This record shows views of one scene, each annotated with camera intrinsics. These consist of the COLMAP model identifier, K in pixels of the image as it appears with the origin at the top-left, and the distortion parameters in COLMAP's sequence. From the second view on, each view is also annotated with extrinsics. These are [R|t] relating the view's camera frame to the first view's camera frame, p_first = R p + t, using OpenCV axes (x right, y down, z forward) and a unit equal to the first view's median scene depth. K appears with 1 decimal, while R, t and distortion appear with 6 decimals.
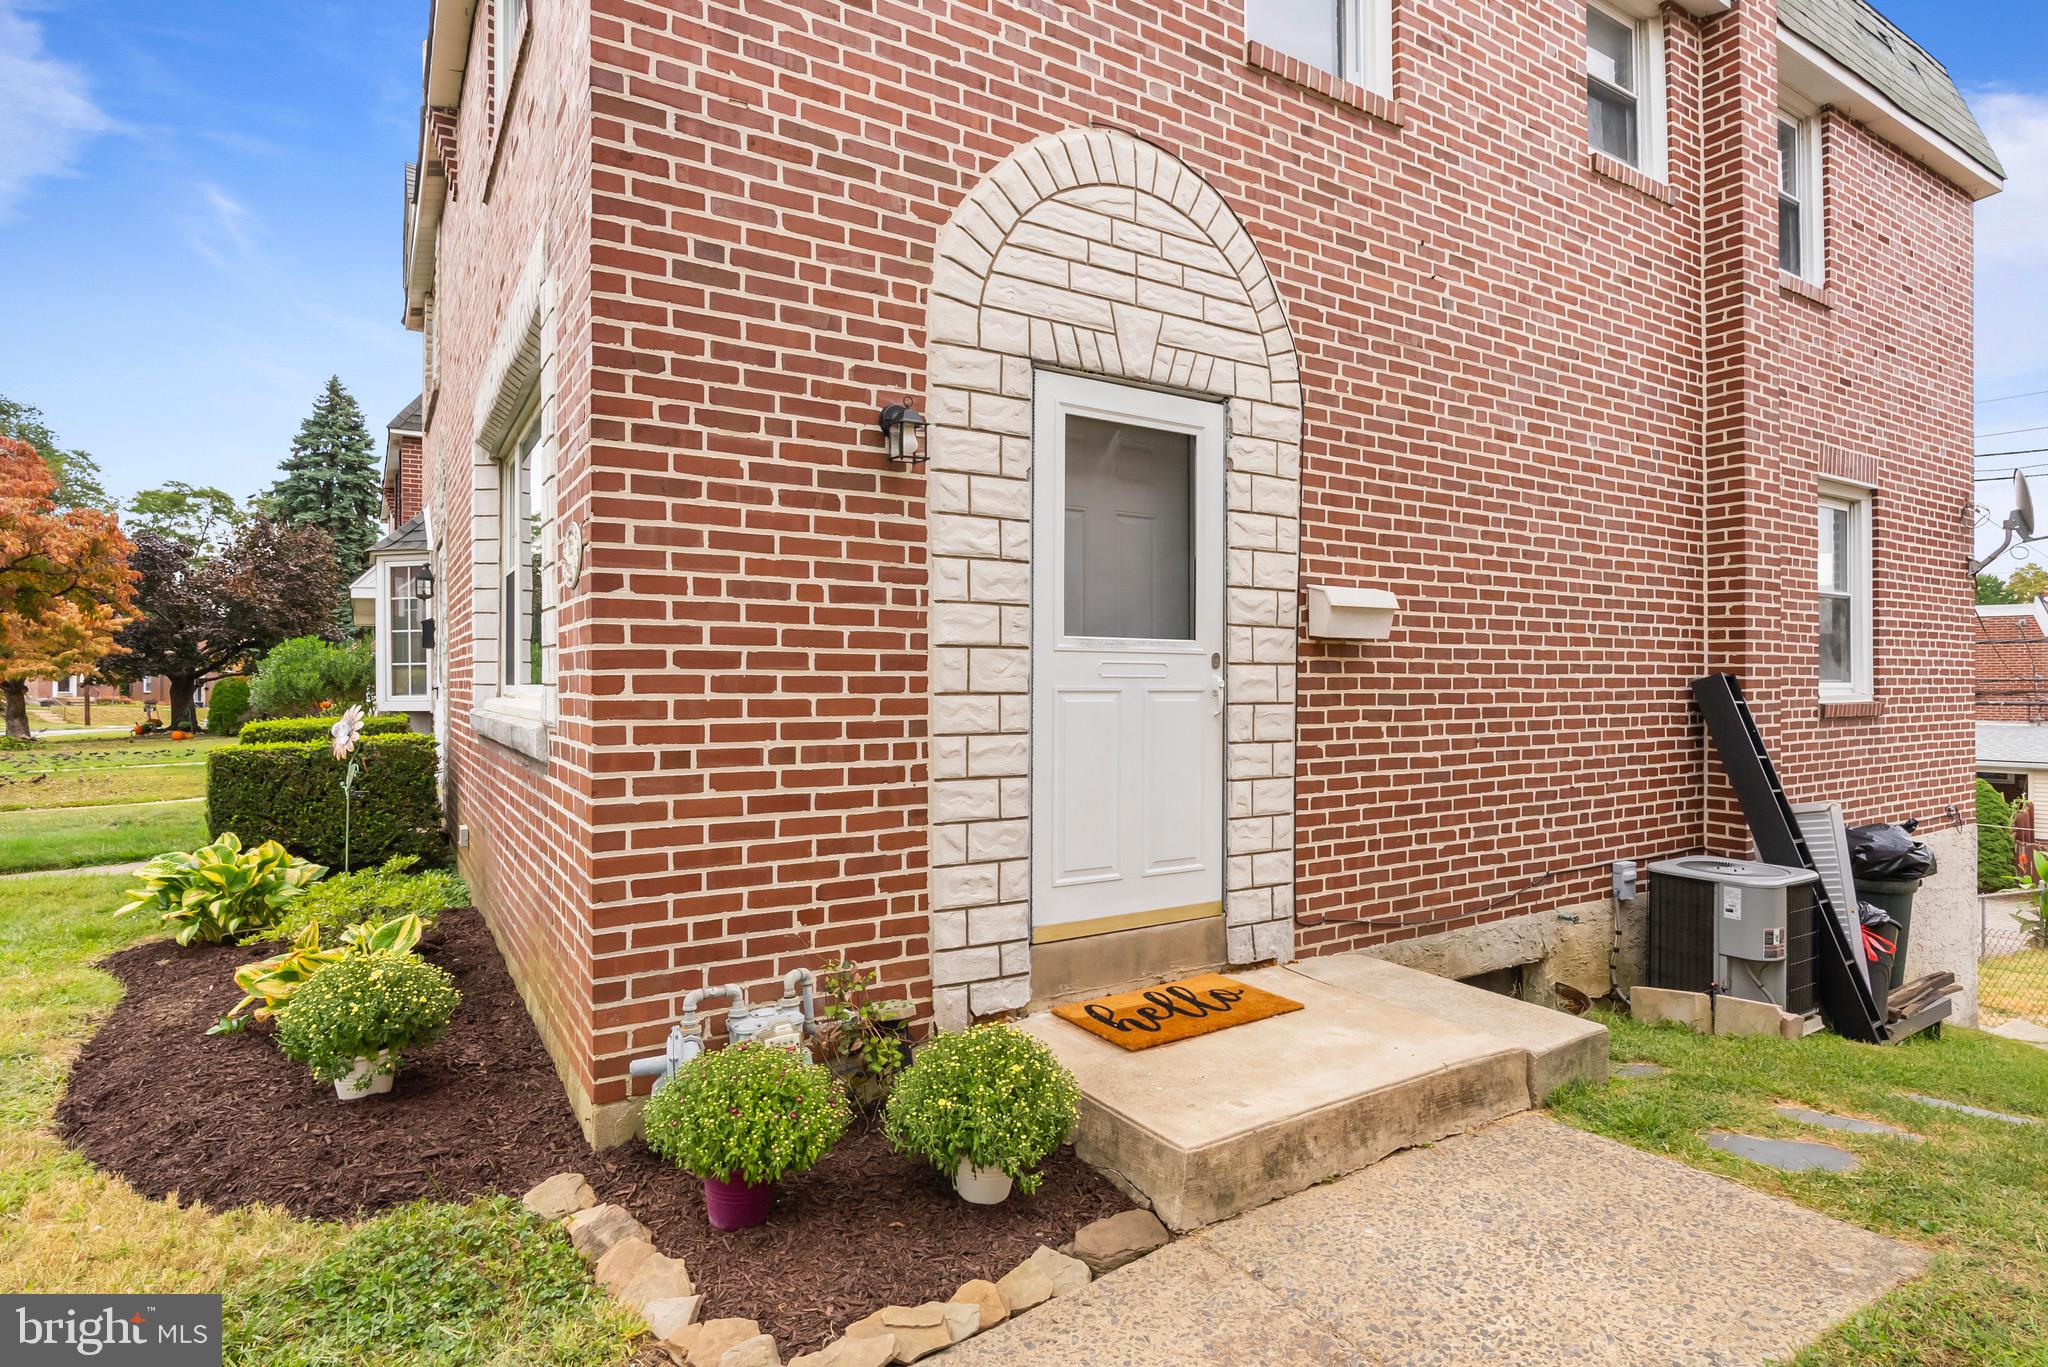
lens RADIAL K [[1054.1, 0, 1025.6], [0, 1054.1, 692.1], [0, 0, 1]] dist [-0.003329, -0.000156]
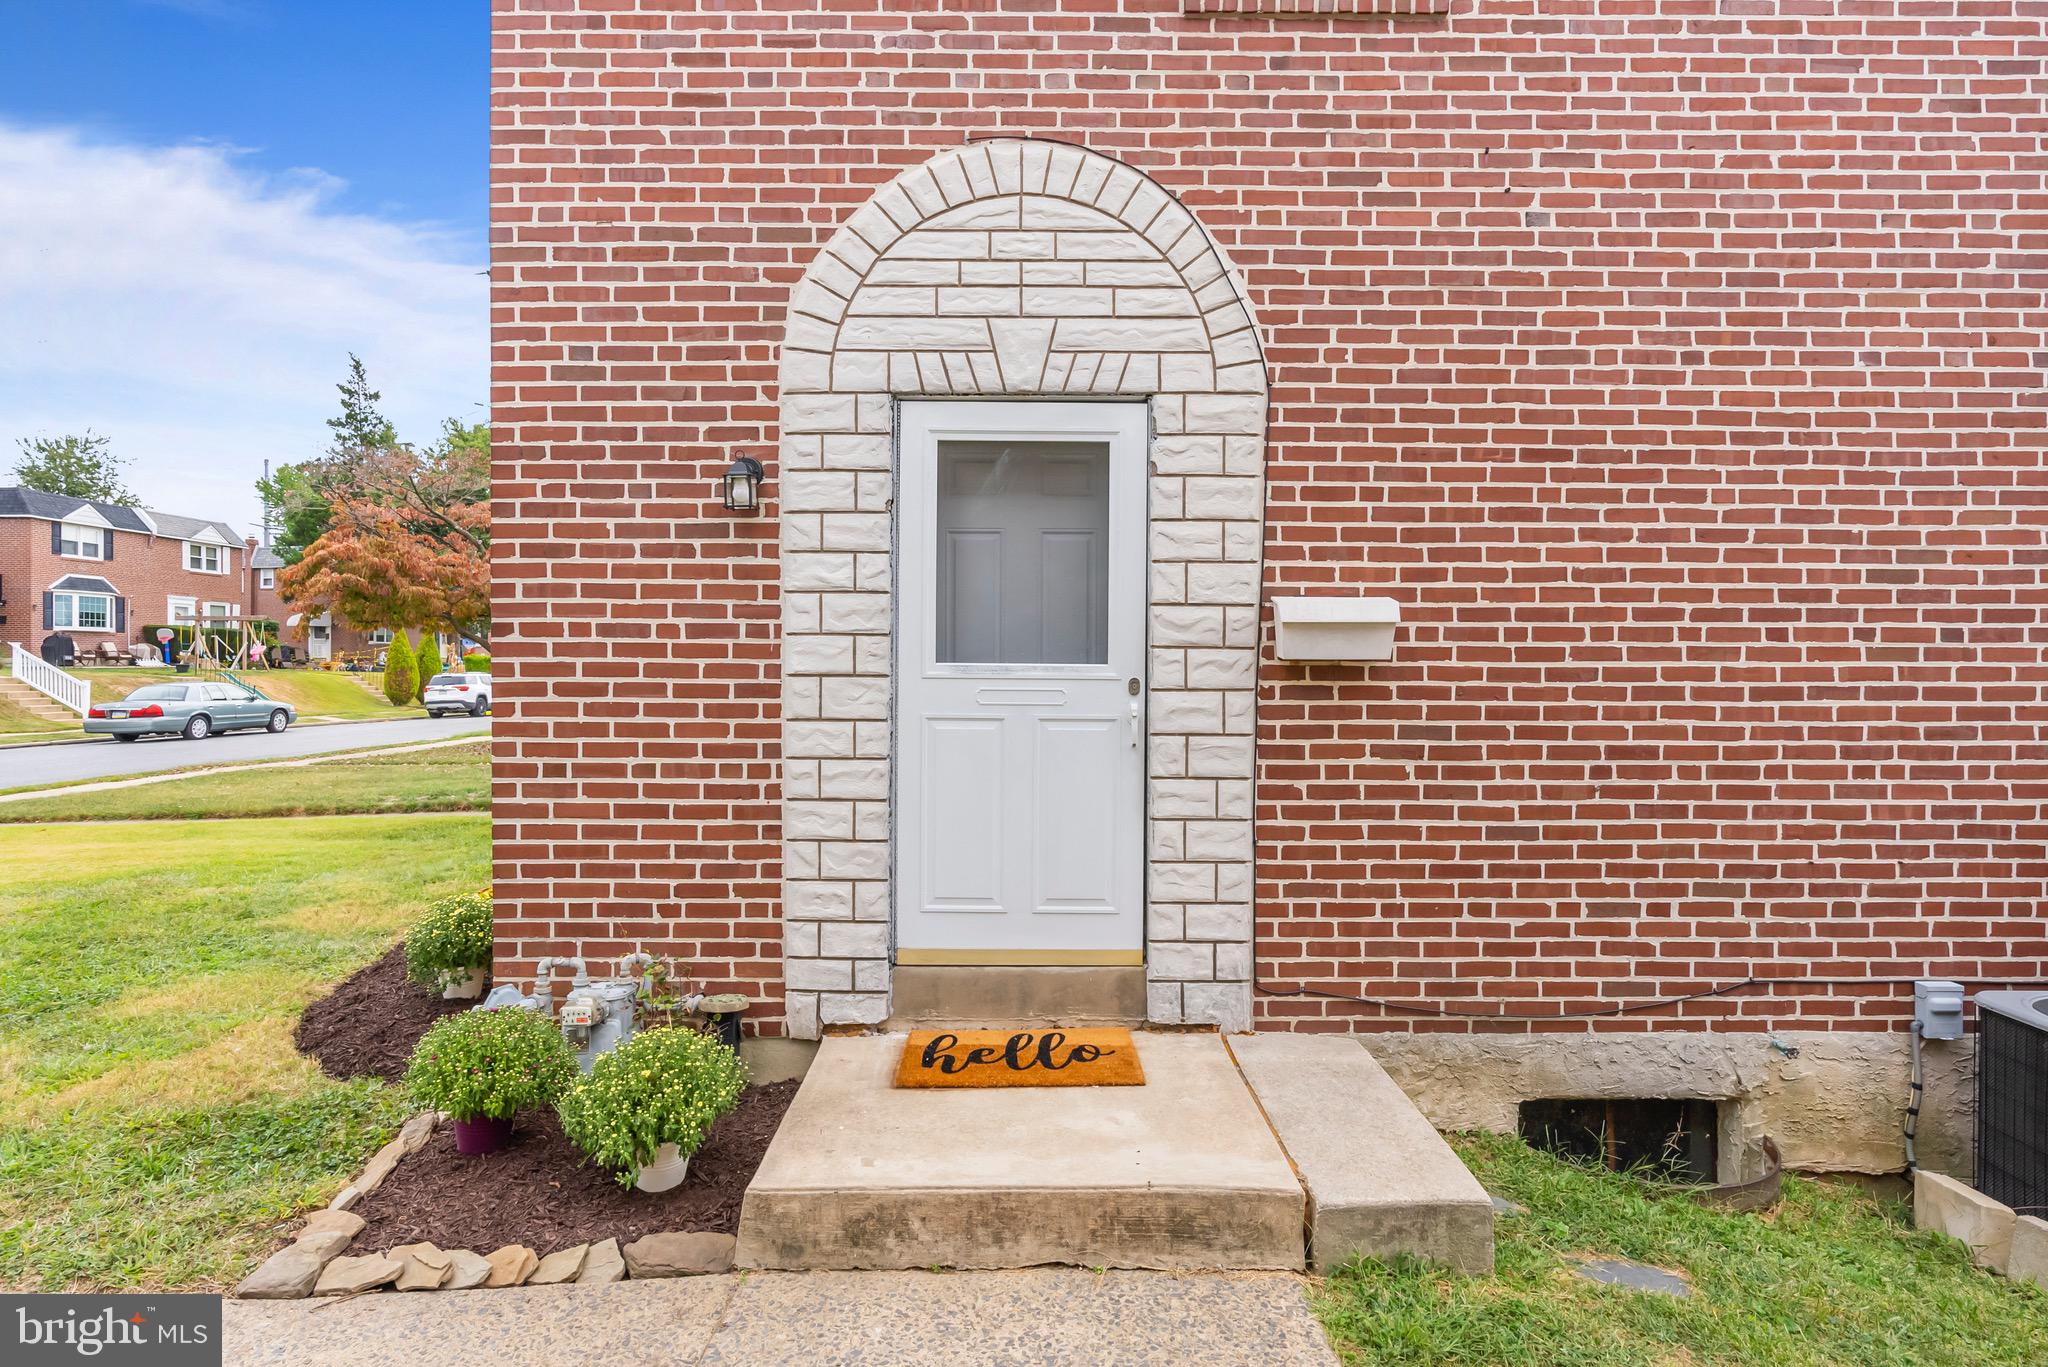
lens RADIAL K [[1035.1, 0, 1024.0], [0, 1035.1, 683.5], [0, 0, 1]] dist [-0.004072, 0.000543]
pose [[0.849821, 0.013338, -0.526903, 0.630833], [-0.009022, 0.999901, 0.010761, -0.045450], [0.526995, -0.004391, 0.849857, 0.209671]]
